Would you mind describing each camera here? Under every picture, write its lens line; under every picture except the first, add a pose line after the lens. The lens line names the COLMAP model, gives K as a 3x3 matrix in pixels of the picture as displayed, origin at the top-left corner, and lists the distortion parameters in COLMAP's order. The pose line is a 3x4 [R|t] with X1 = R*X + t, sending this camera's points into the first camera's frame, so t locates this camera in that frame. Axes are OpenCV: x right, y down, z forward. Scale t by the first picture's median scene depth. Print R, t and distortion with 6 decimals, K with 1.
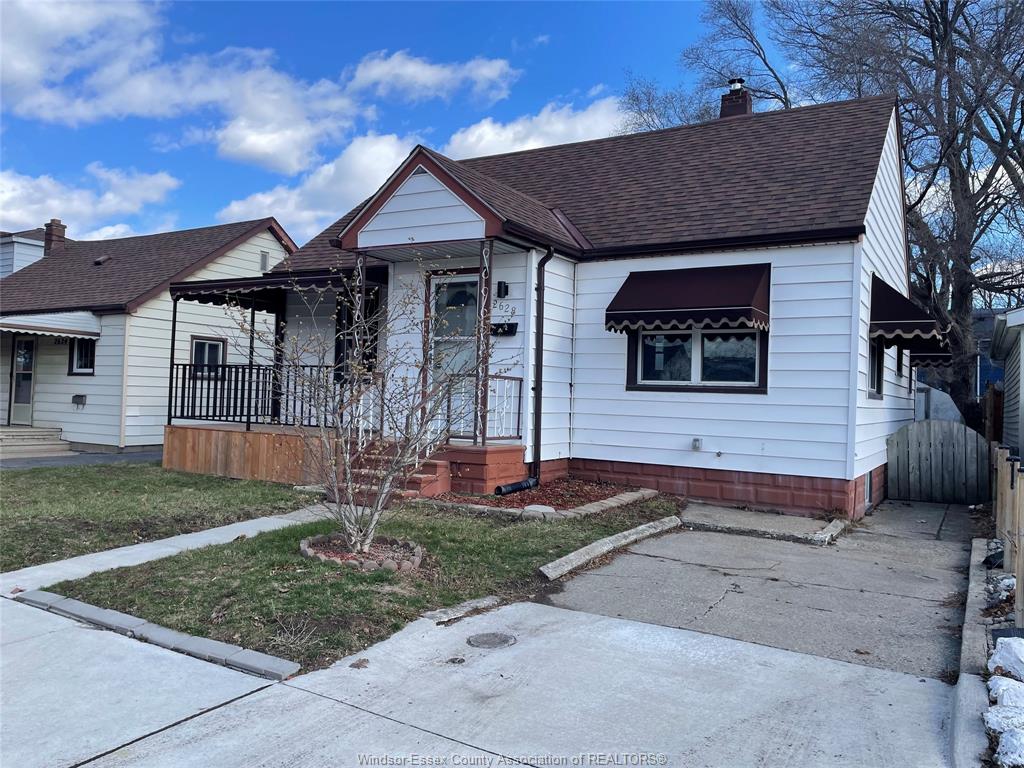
lens RADIAL K [[781.7, 0, 504.5], [0, 781.7, 386.1], [0, 0, 1]] dist [0.032182, -0.036070]
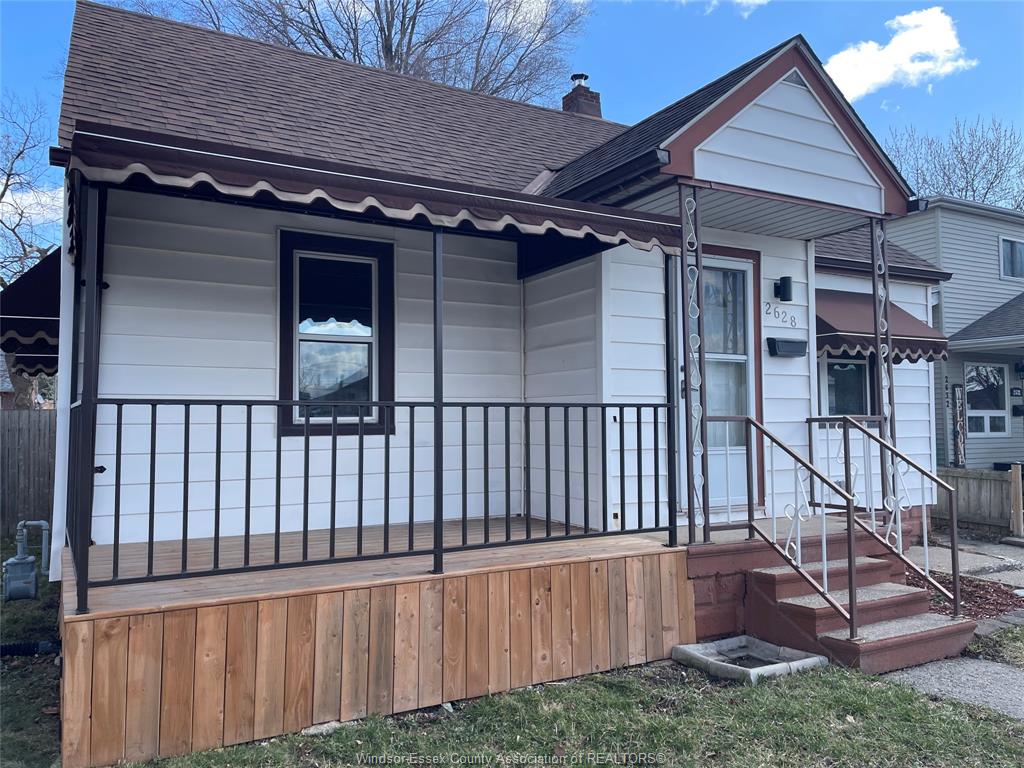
lens RADIAL K [[781.7, 0, 511.0], [0, 781.7, 378.9], [0, 0, 1]] dist [0.032182, -0.036070]
pose [[0.505373, 0.012735, 0.862807, -0.708043], [0.009721, 0.999744, -0.020450, -0.033033], [-0.862846, 0.018722, 0.505120, 0.852942]]
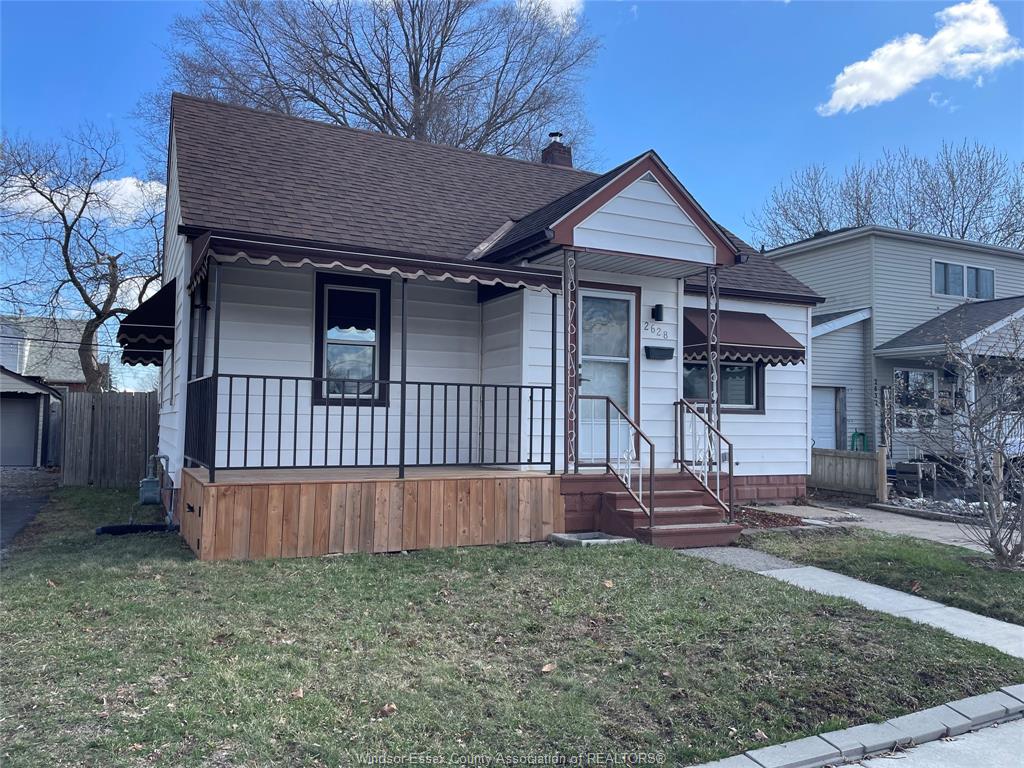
lens RADIAL K [[781.7, 0, 512.1], [0, 781.7, 383.2], [0, 0, 1]] dist [0.032182, -0.036070]
pose [[0.541252, 0.017725, 0.840674, -0.931113], [-0.007485, 0.999840, -0.016261, -0.016099], [-0.840827, 0.002509, 0.541298, 0.611107]]
